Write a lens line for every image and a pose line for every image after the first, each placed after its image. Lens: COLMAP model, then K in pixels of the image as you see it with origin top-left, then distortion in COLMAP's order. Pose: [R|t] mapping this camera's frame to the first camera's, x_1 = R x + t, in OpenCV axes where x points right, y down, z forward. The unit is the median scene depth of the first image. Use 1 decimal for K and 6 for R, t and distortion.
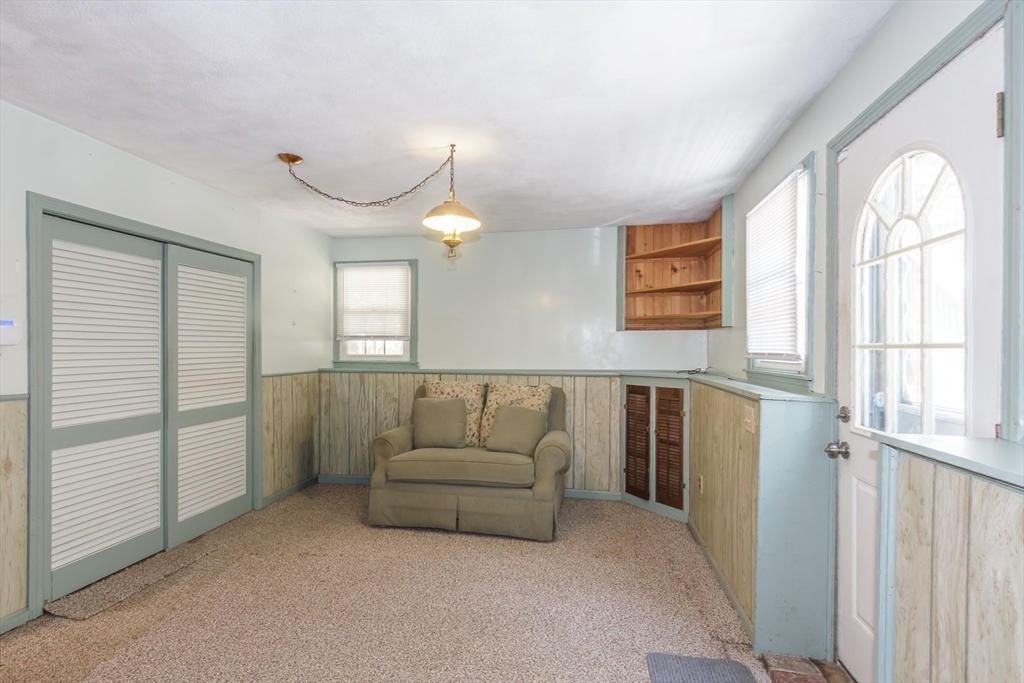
lens RADIAL K [[478.8, 0, 512.0], [0, 478.8, 341.5], [0, 0, 1]] dist [-0.000034, -0.000024]
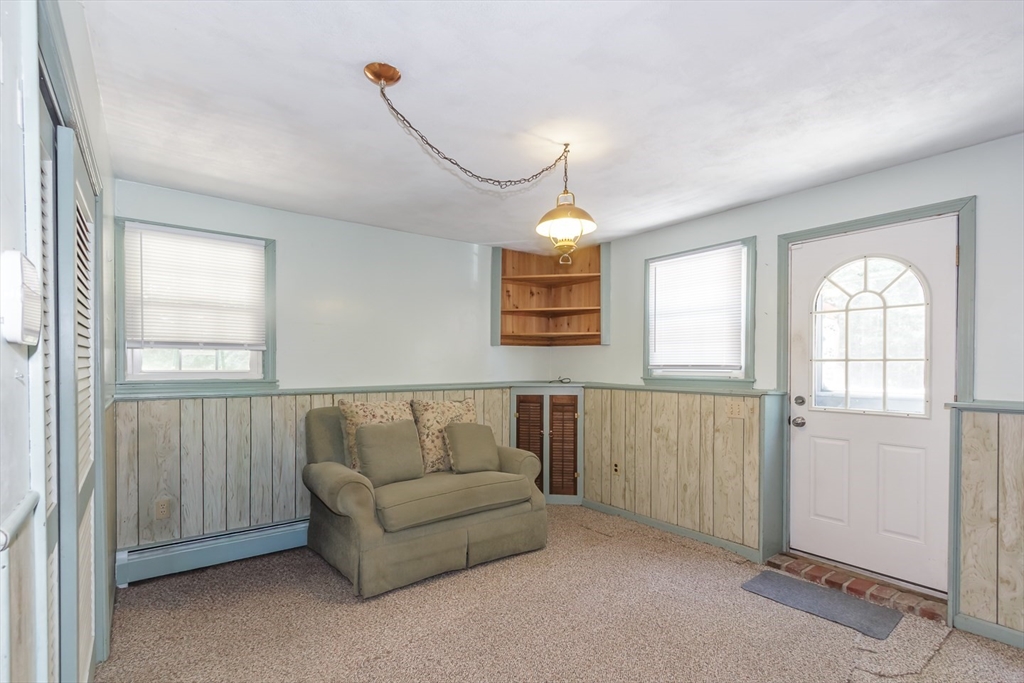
lens RADIAL K [[470.9, 0, 494.2], [0, 470.9, 361.9], [0, 0, 1]] dist [0.002816, 0.000106]
pose [[0.684474, 0.002218, 0.729034, -0.581728], [-0.011074, 0.999912, 0.007355, 0.007337], [-0.728953, -0.013107, 0.684438, 0.303107]]
